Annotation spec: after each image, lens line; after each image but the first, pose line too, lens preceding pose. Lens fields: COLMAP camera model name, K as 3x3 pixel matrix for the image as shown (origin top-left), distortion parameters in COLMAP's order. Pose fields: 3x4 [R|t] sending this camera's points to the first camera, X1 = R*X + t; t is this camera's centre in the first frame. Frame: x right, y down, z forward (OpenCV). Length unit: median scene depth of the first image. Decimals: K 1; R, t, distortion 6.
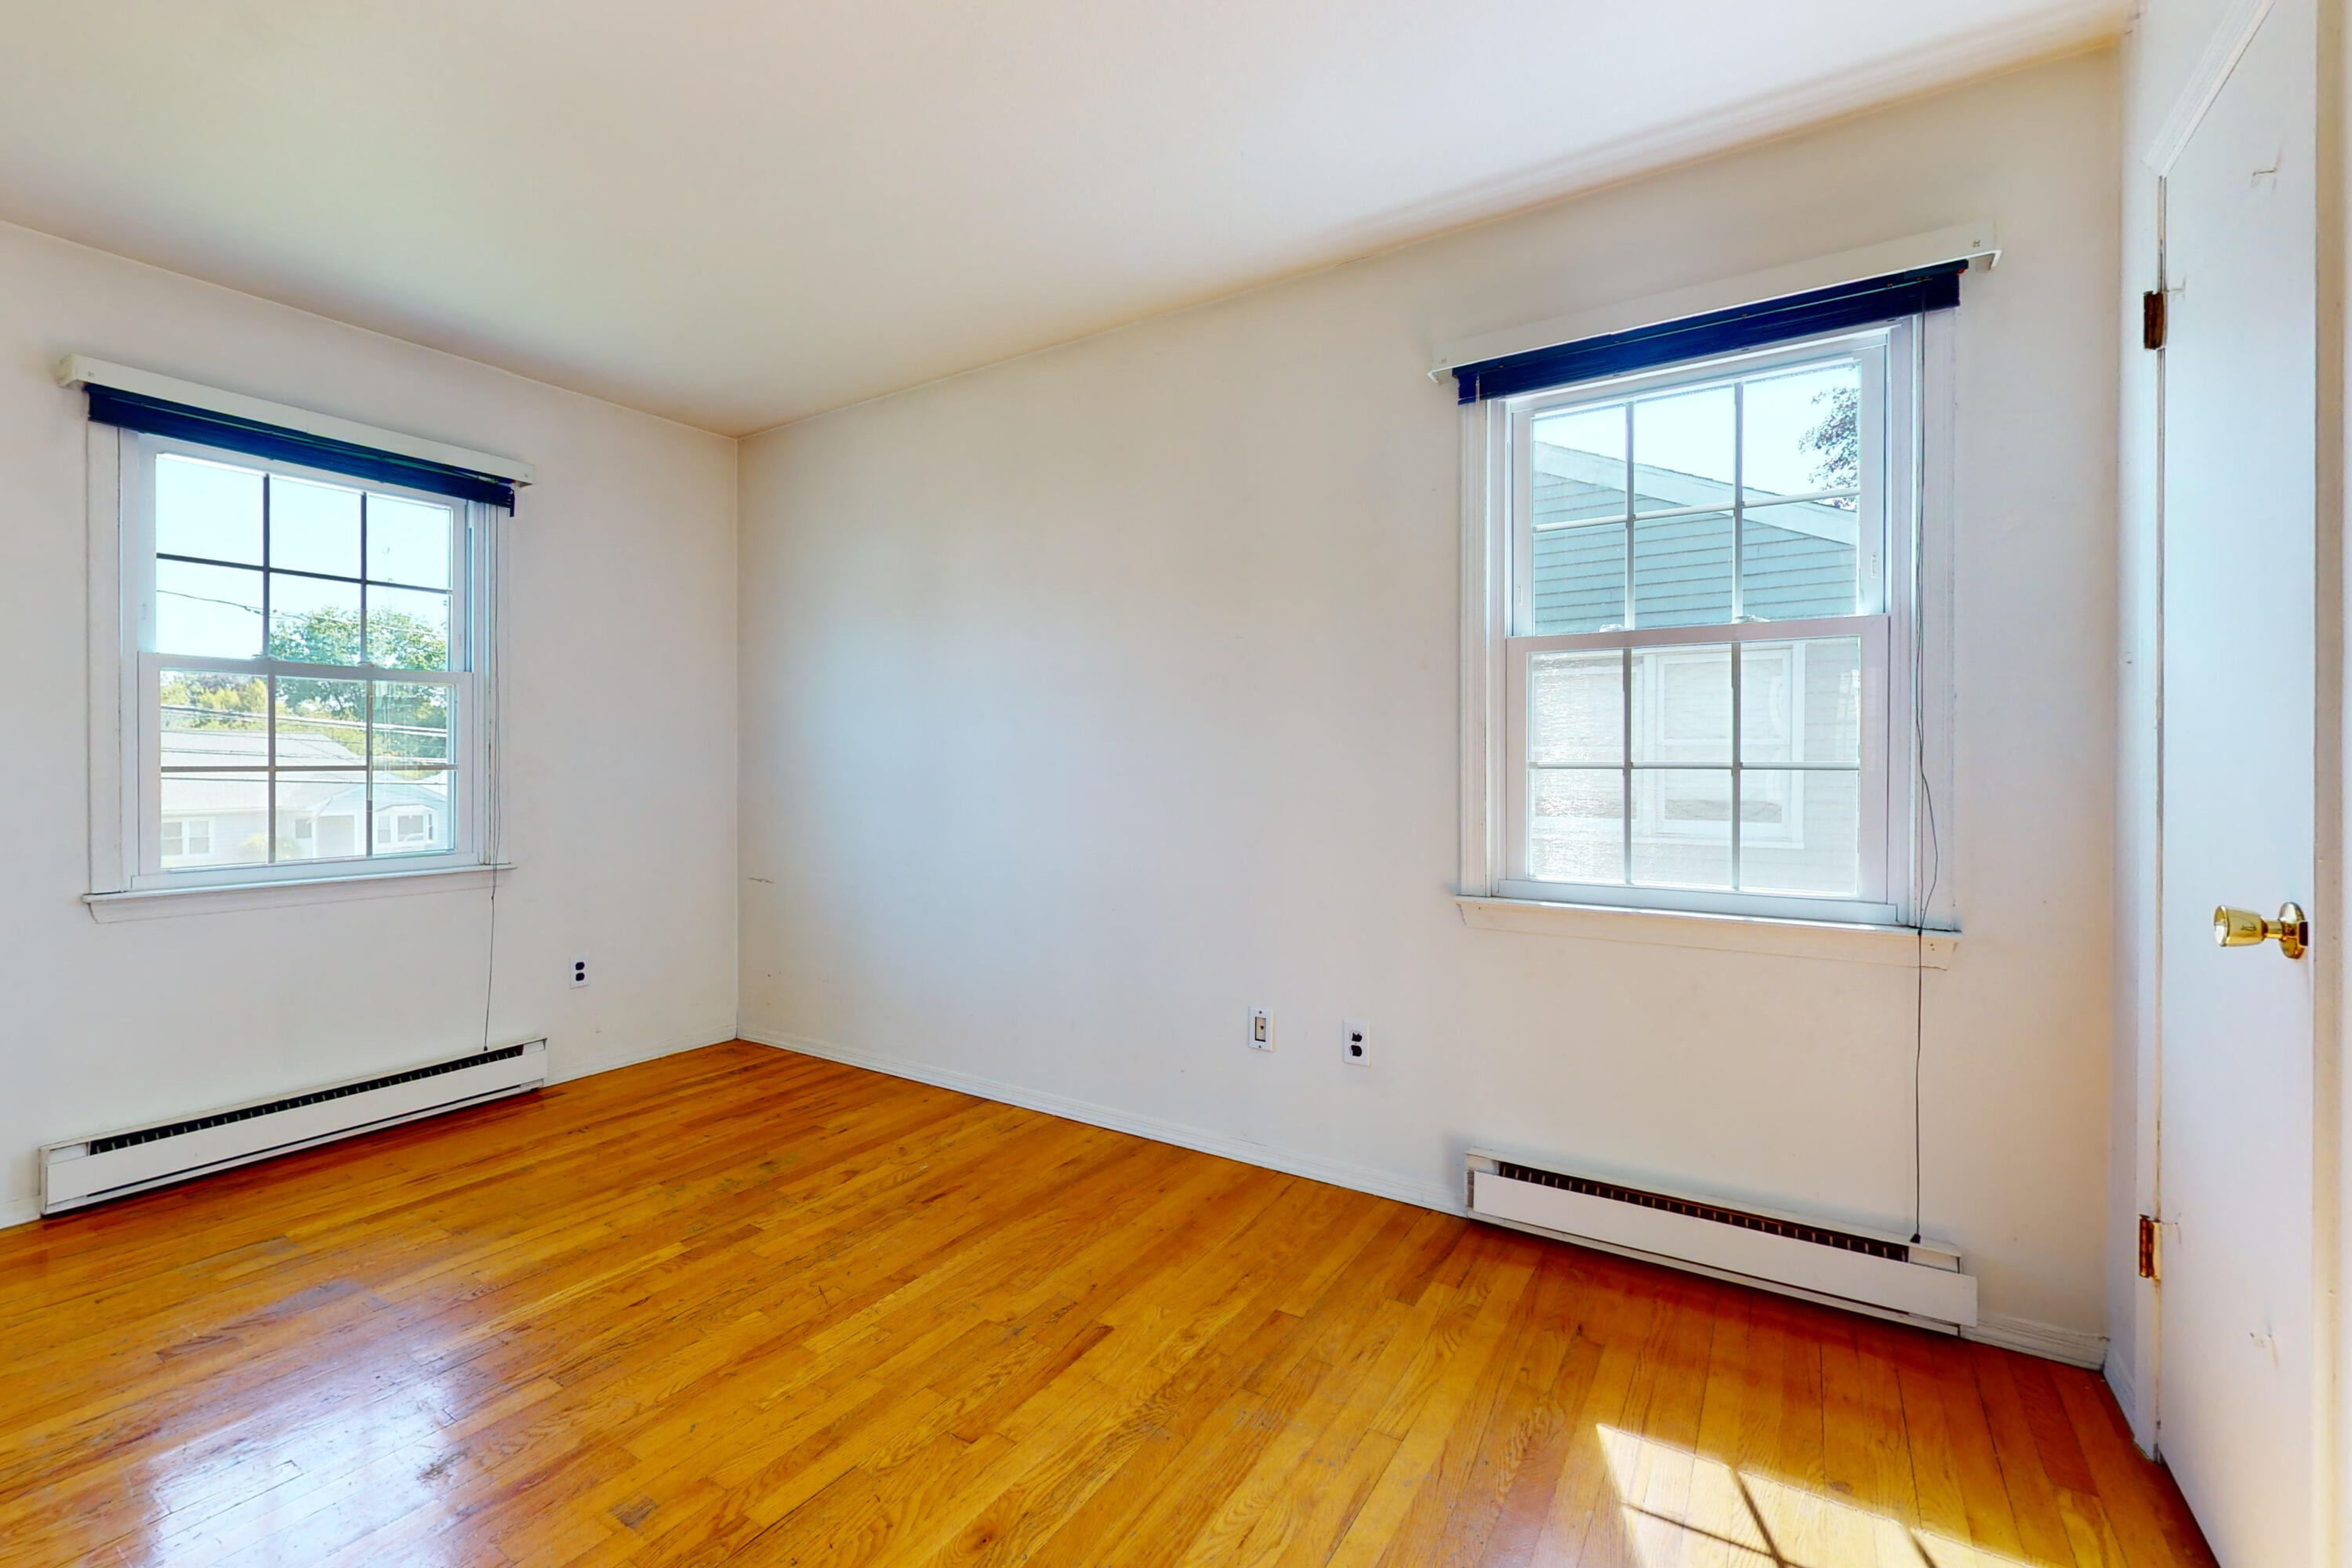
lens RADIAL K [[1027.9, 0, 1176.0], [0, 1027.9, 784.0], [0, 0, 1]] dist [0.000239, 0.000298]
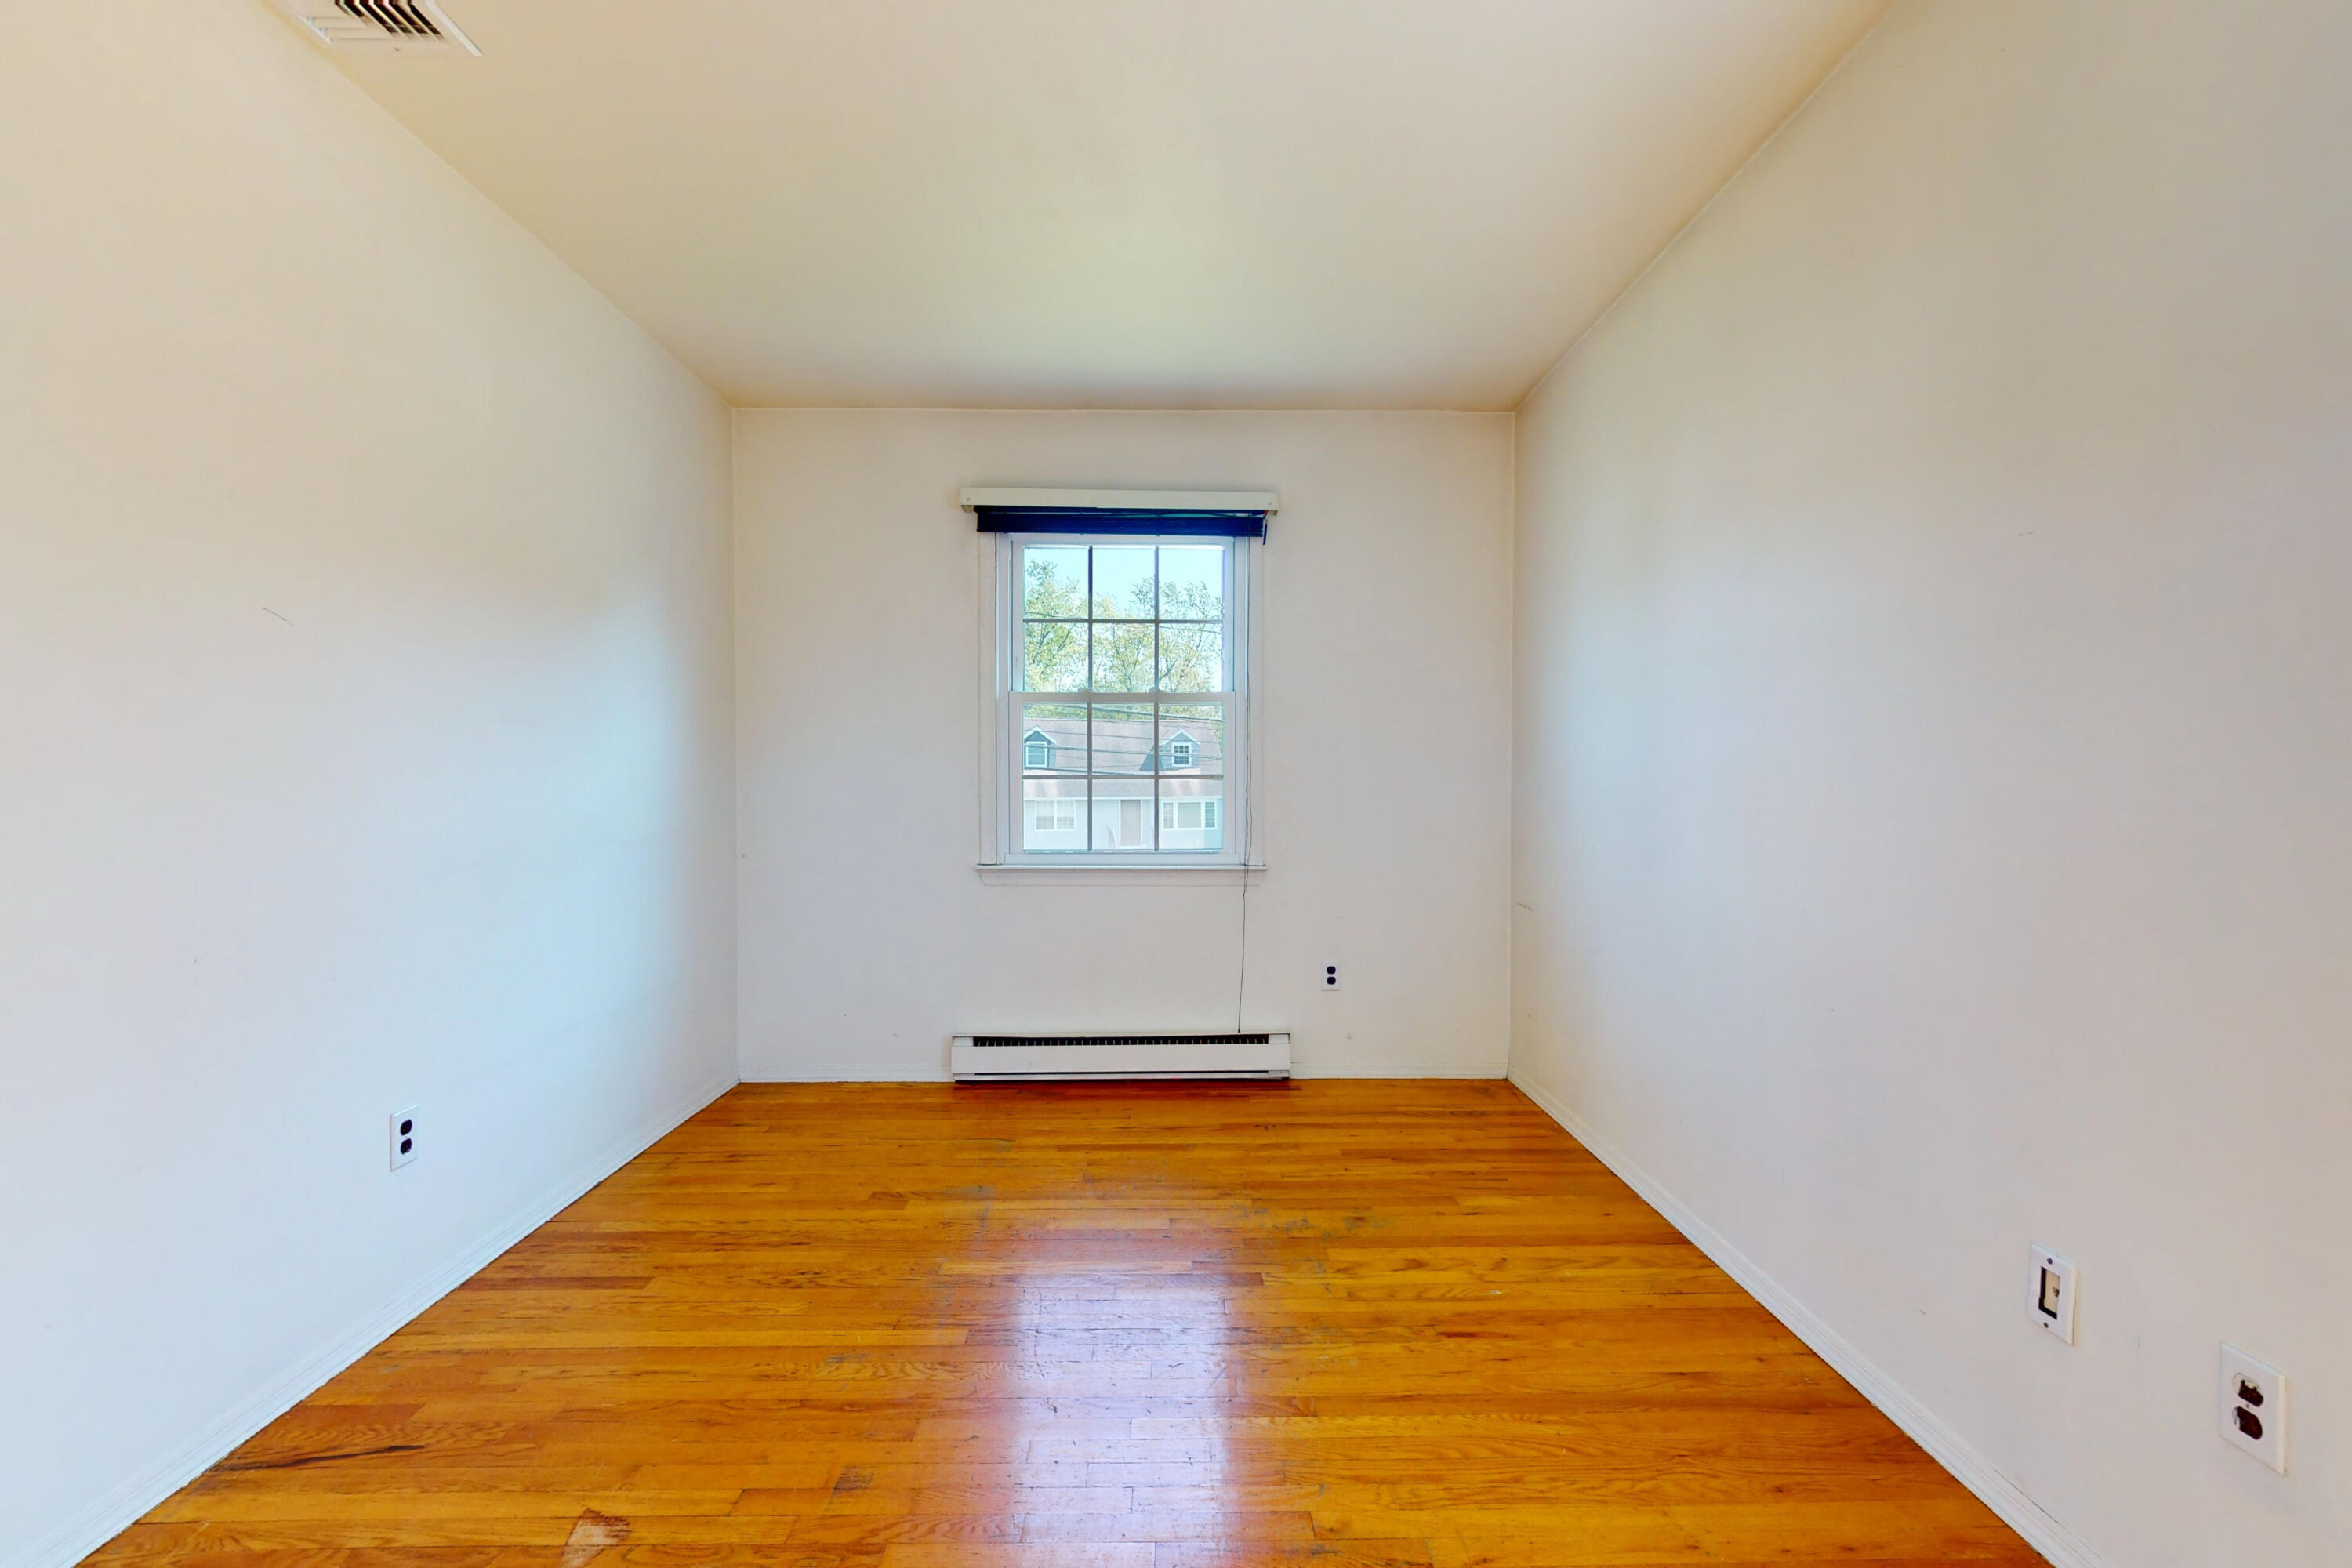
lens RADIAL K [[1077.6, 0, 1128.9], [0, 1077.6, 799.6], [0, 0, 1]] dist [0.000547, 0.000587]
pose [[0.549166, 0.022156, -0.835420, 0.258955], [-0.018958, 0.999722, 0.014051, -0.006215], [0.835498, 0.008121, 0.549433, 0.297872]]
